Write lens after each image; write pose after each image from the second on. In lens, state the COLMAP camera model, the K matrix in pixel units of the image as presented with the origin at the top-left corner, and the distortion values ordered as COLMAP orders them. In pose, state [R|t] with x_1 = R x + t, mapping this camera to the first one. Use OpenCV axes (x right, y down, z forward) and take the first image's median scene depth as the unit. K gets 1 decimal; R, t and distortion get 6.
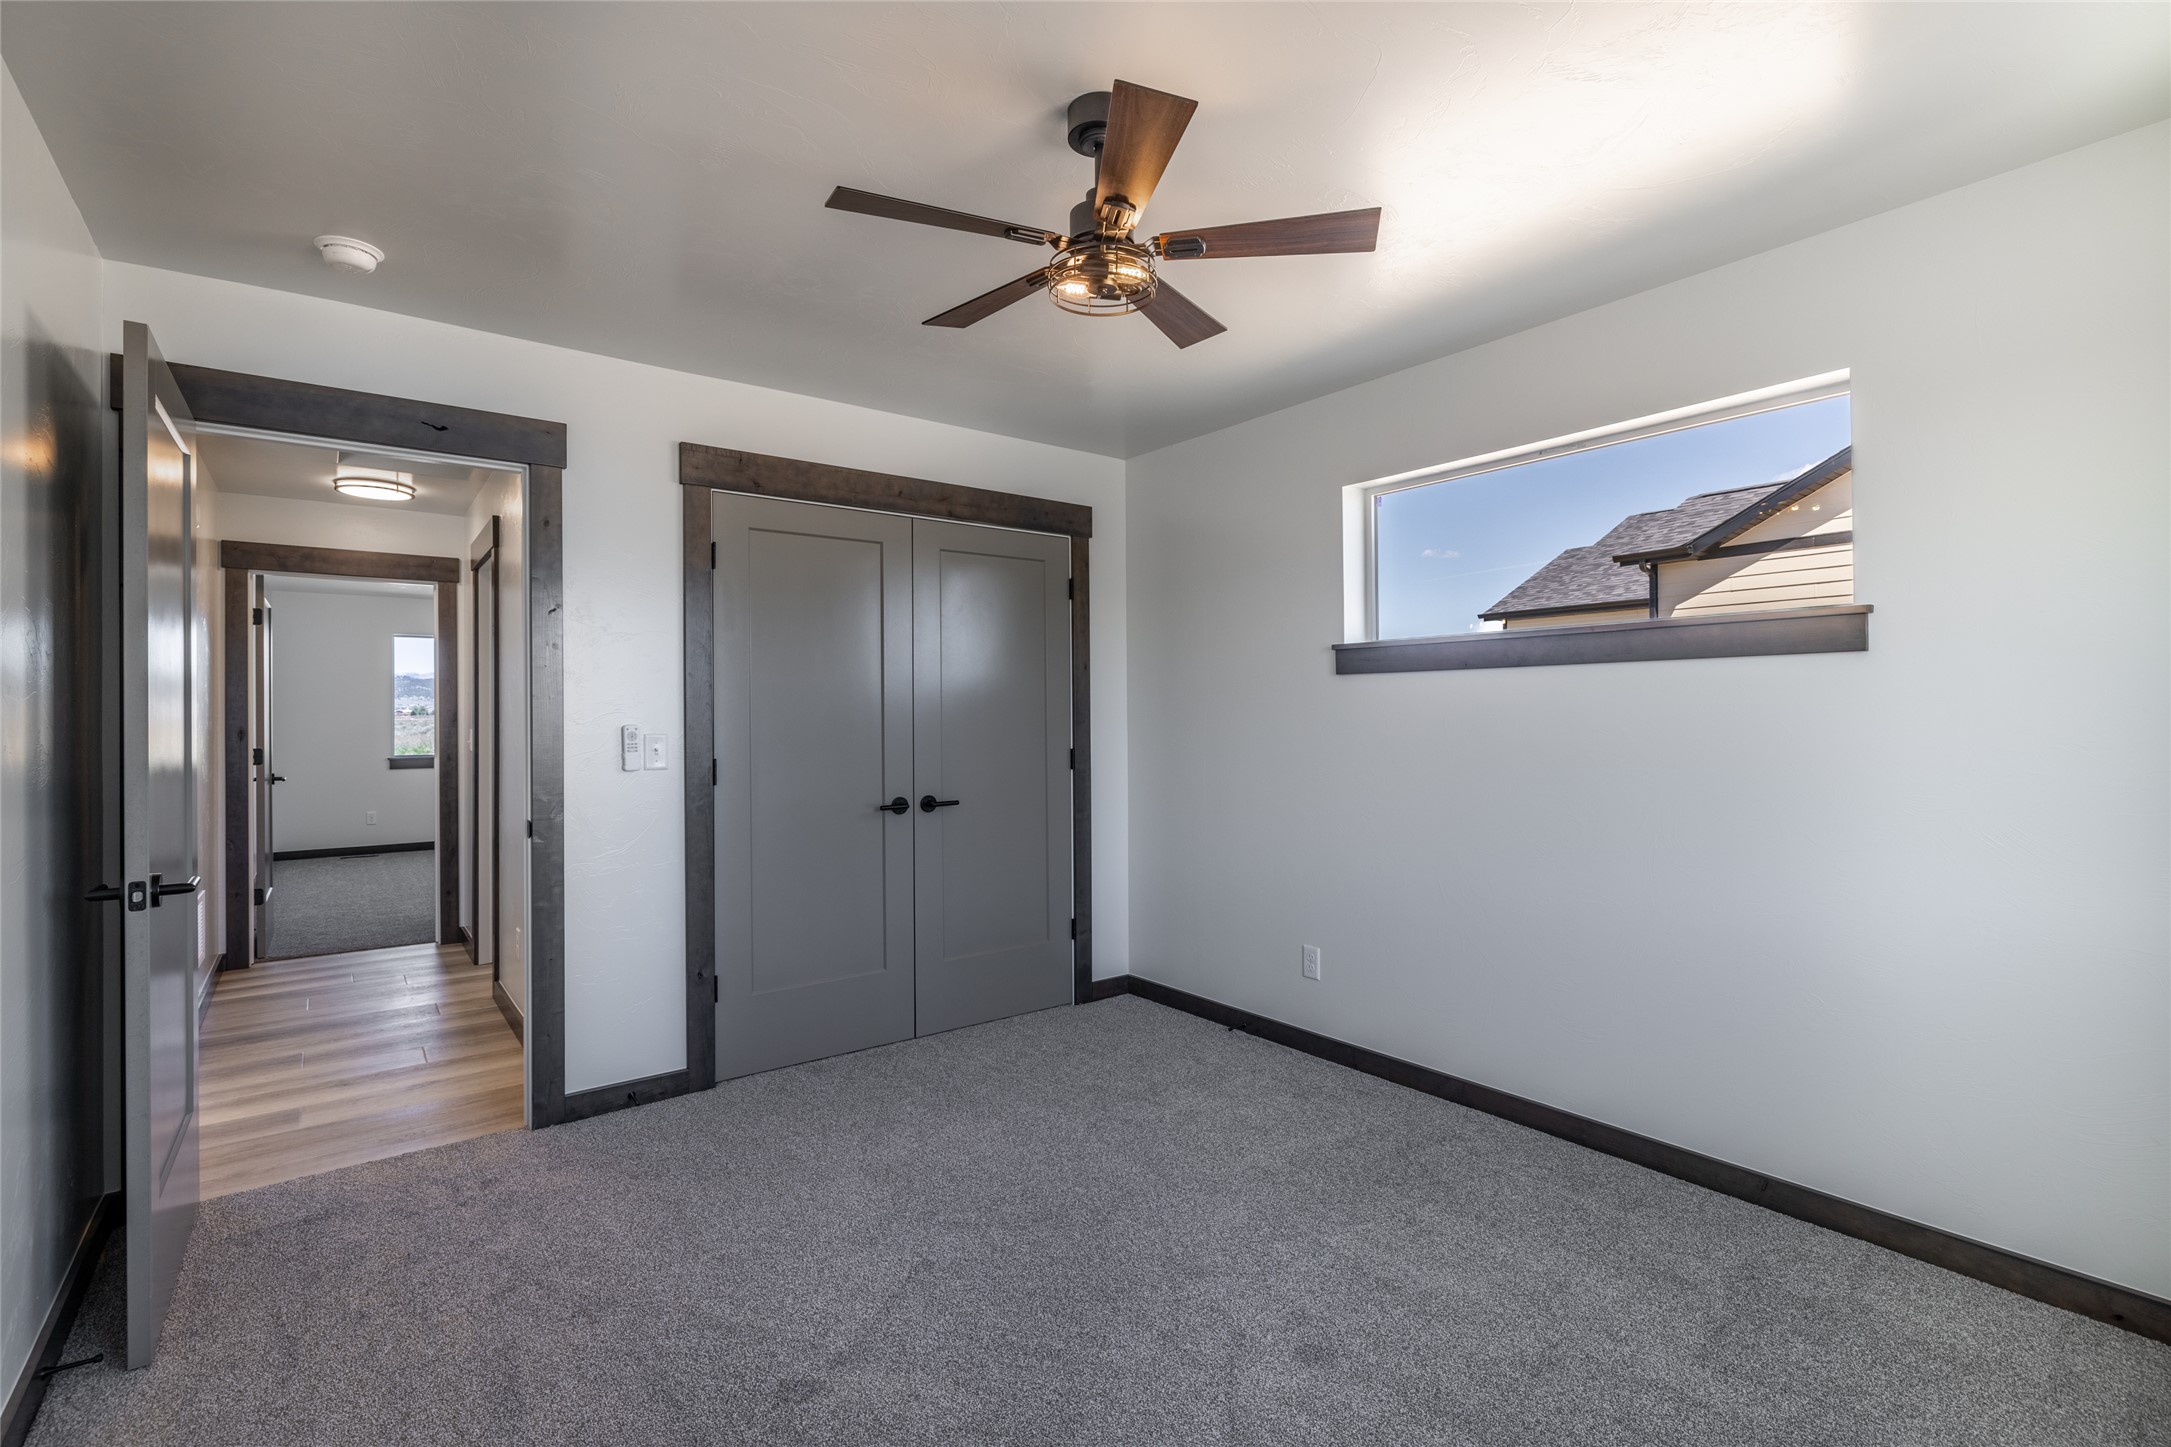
lens RADIAL K [[987.7, 0, 1093.2], [0, 987.7, 718.9], [0, 0, 1]] dist [-0.004675, 0.001274]
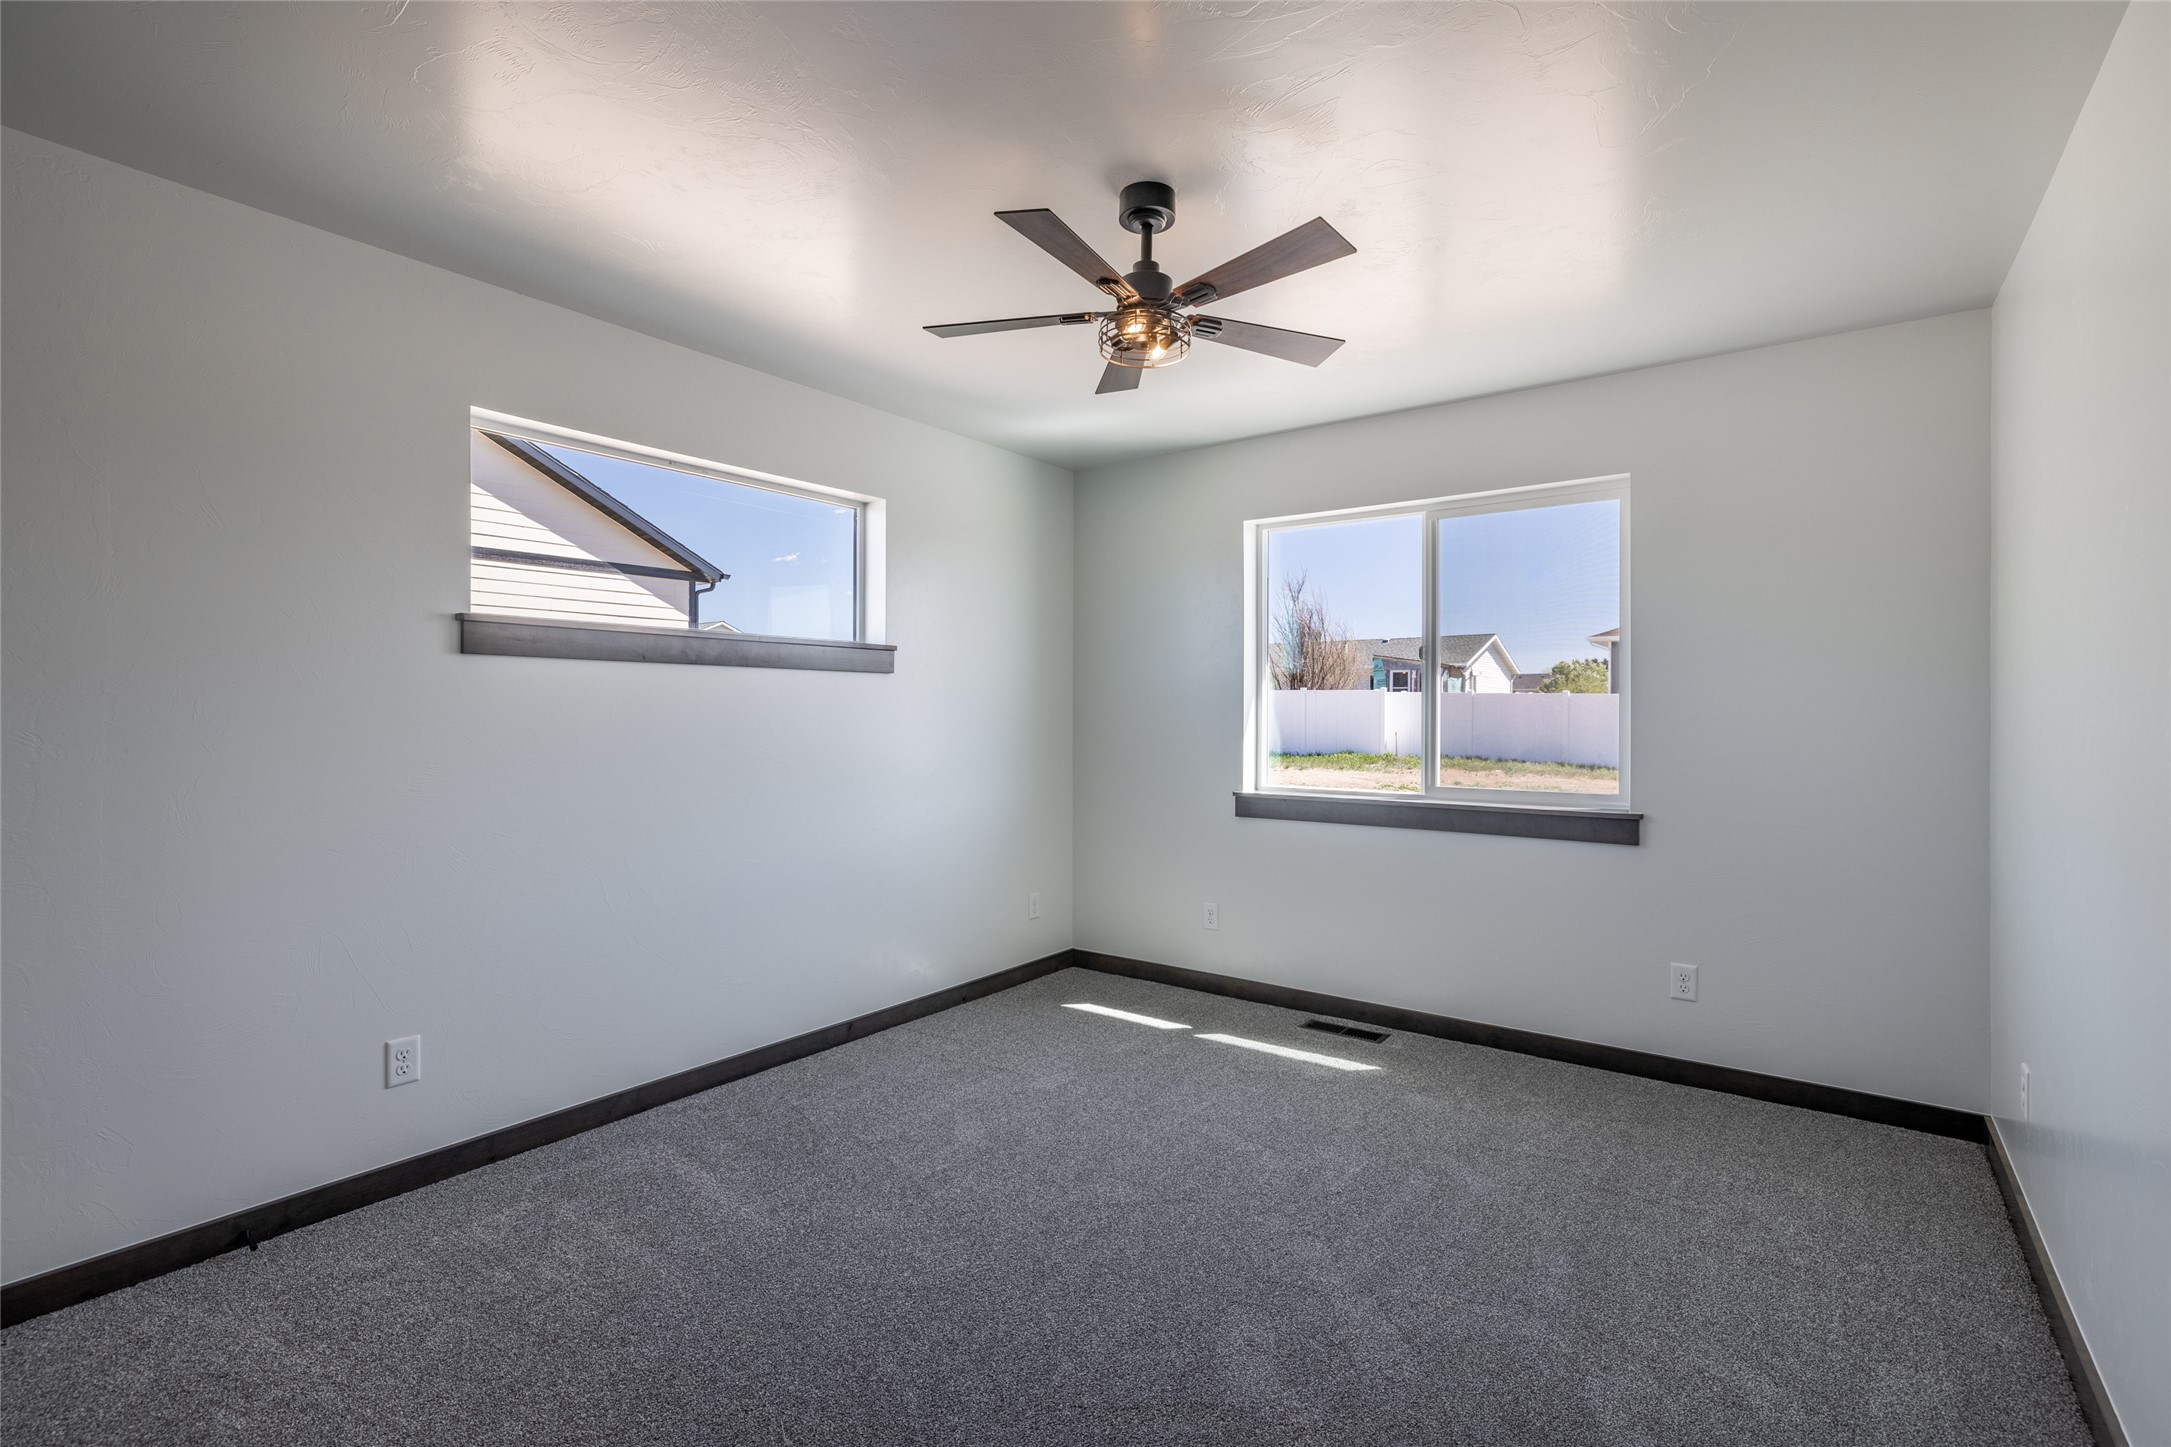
lens RADIAL K [[987.7, 0, 1076.5], [0, 987.7, 725.9], [0, 0, 1]] dist [-0.004675, 0.001274]
pose [[-0.264535, -0.011893, 0.964303, -0.670372], [-0.002248, 0.999929, 0.011716, -0.000073], [-0.964373, 0.000931, -0.264543, 0.844546]]
